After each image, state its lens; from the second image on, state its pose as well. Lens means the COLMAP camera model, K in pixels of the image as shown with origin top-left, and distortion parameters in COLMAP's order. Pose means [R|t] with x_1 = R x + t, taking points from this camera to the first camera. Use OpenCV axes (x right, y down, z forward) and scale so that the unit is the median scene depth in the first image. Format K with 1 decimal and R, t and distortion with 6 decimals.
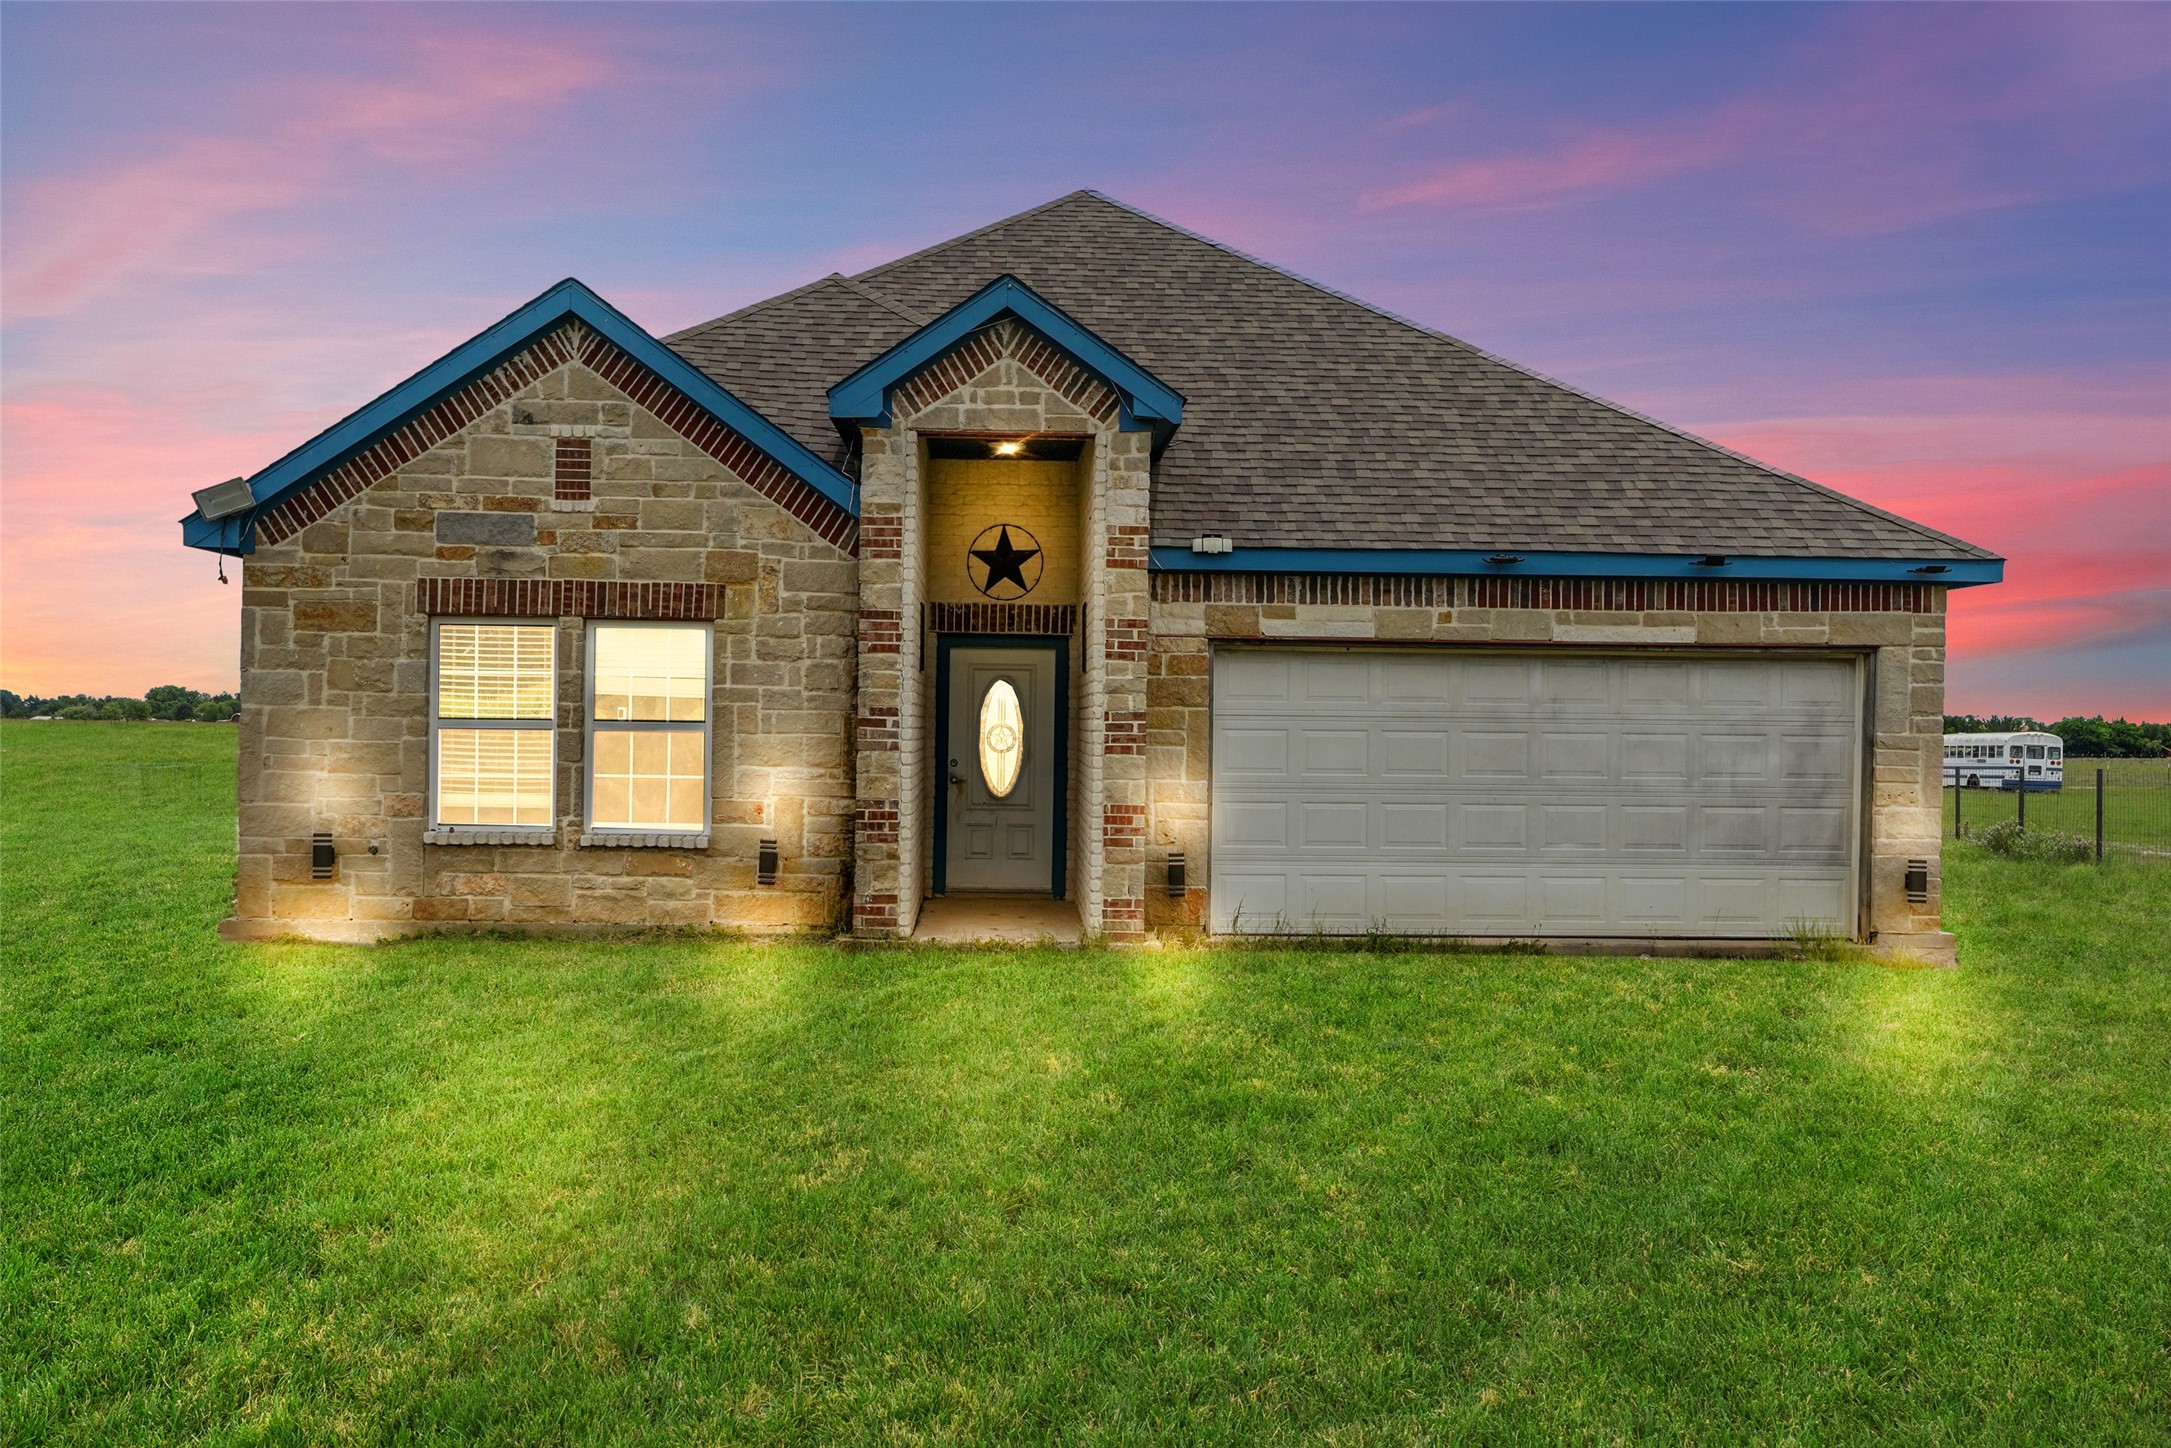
lens RADIAL K [[1951.1, 0, 1085.5], [0, 1951.1, 724.0], [0, 0, 1]] dist [-0.000730, -0.001352]
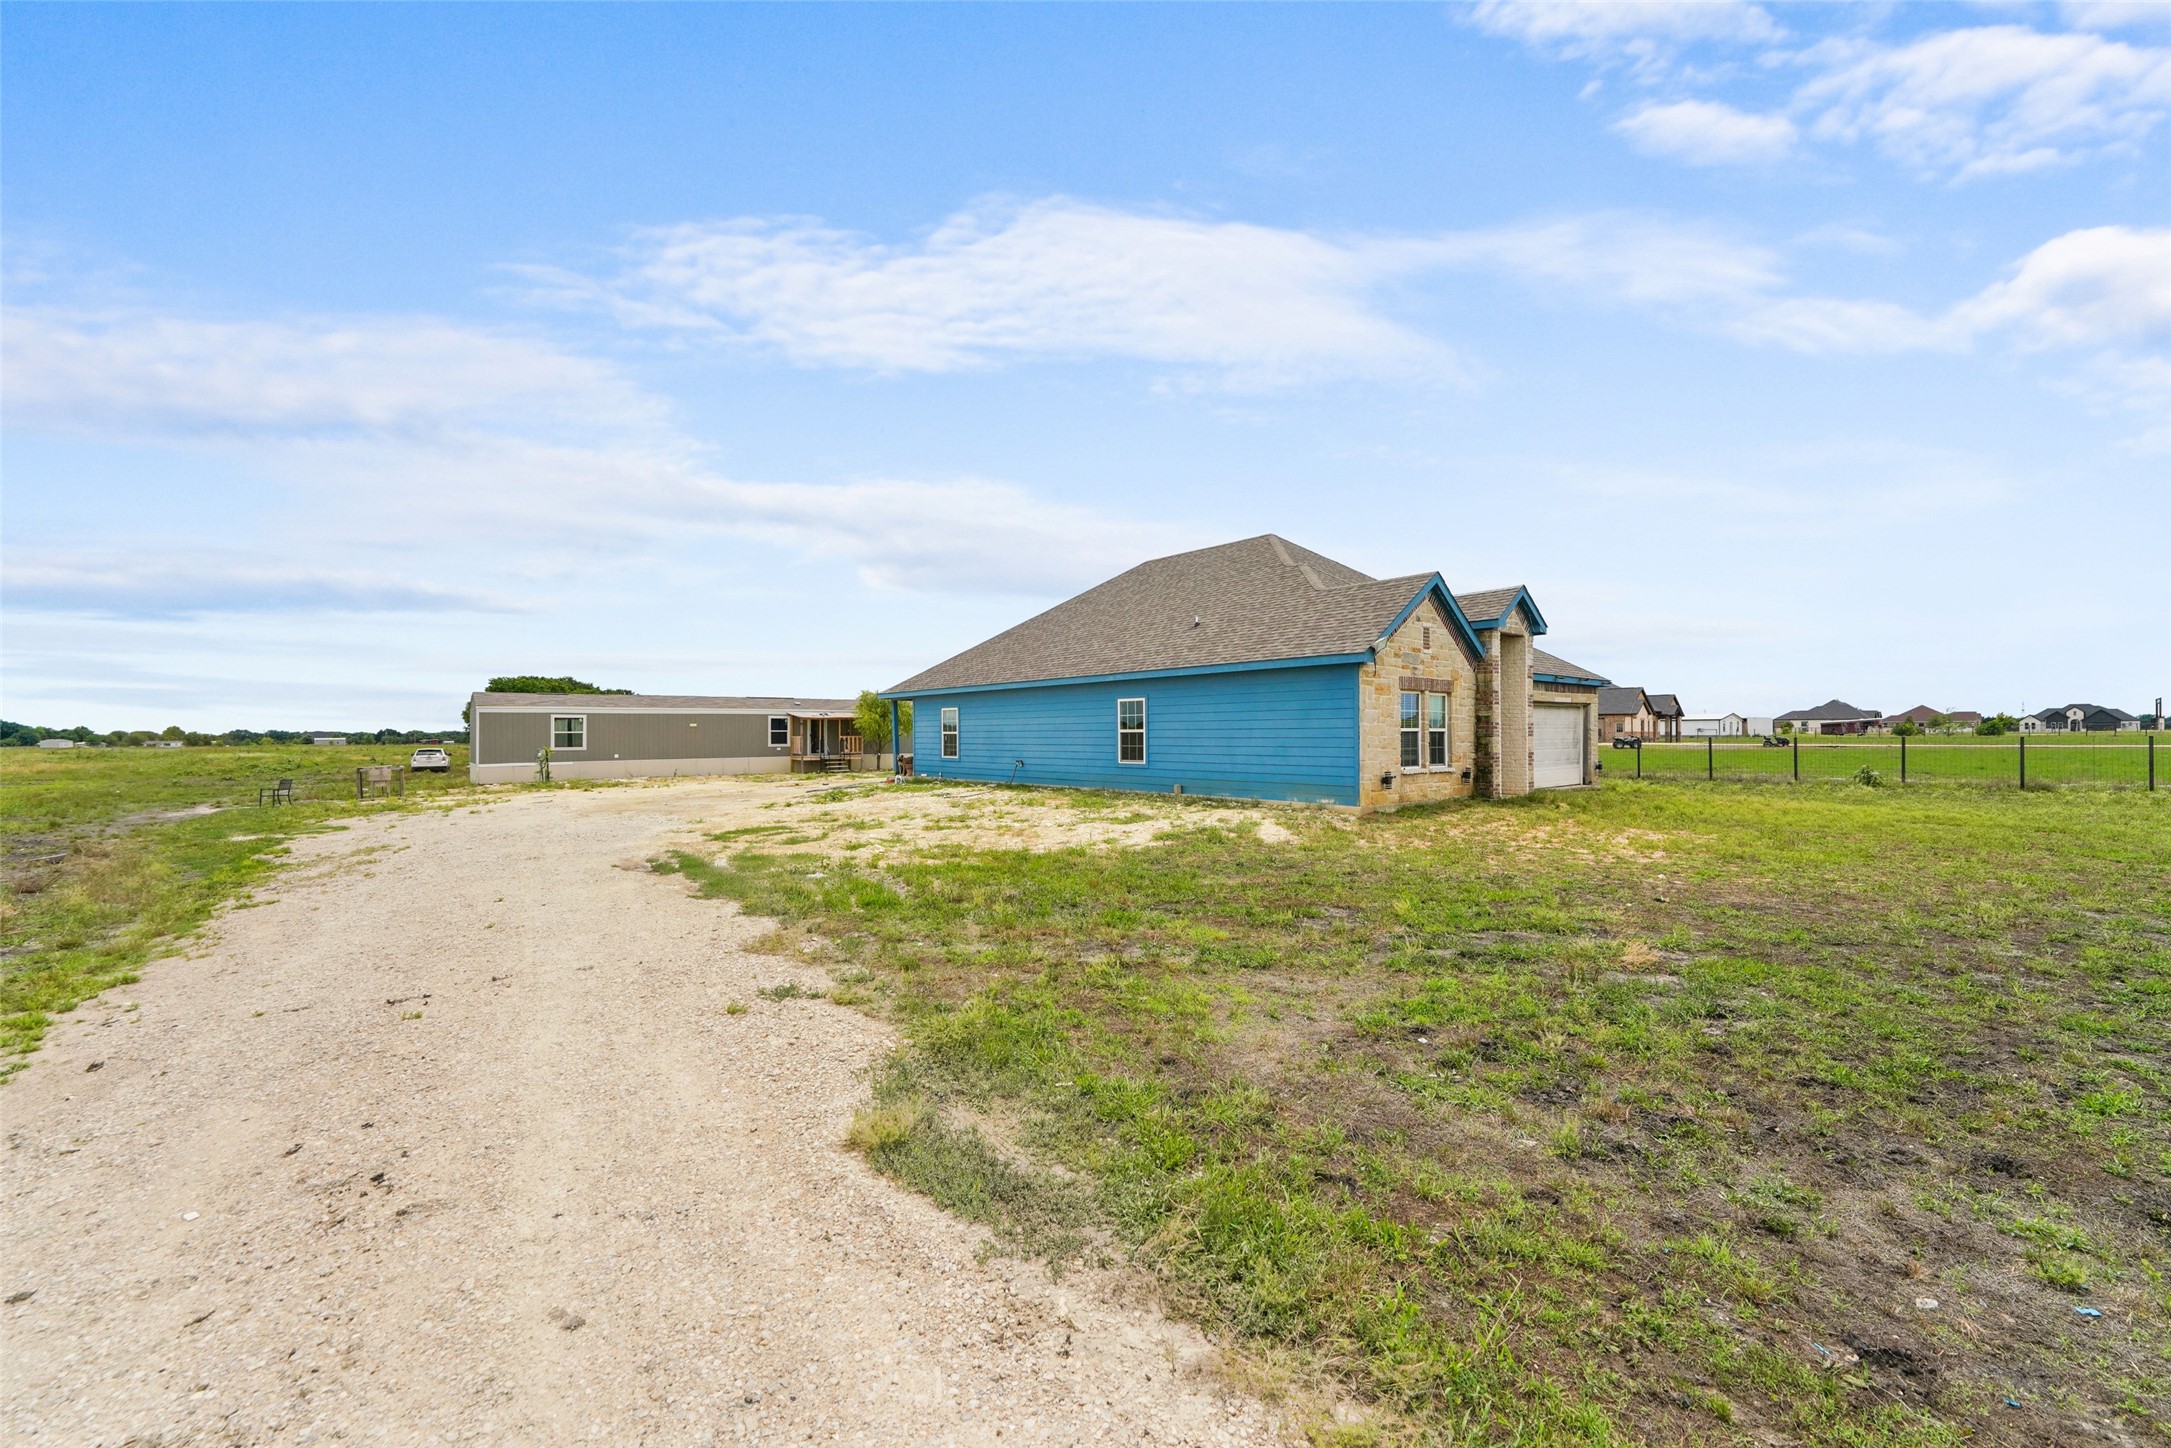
lens RADIAL K [[869.1, 0, 1085.5], [0, 869.1, 724.0], [0, 0, 1]] dist [0.001359, 0.000574]
pose [[0.793921, -0.009338, 0.607950, -1.356558], [0.017813, 0.999810, -0.007905, -0.006110], [-0.607760, 0.017105, 0.793936, 0.294697]]
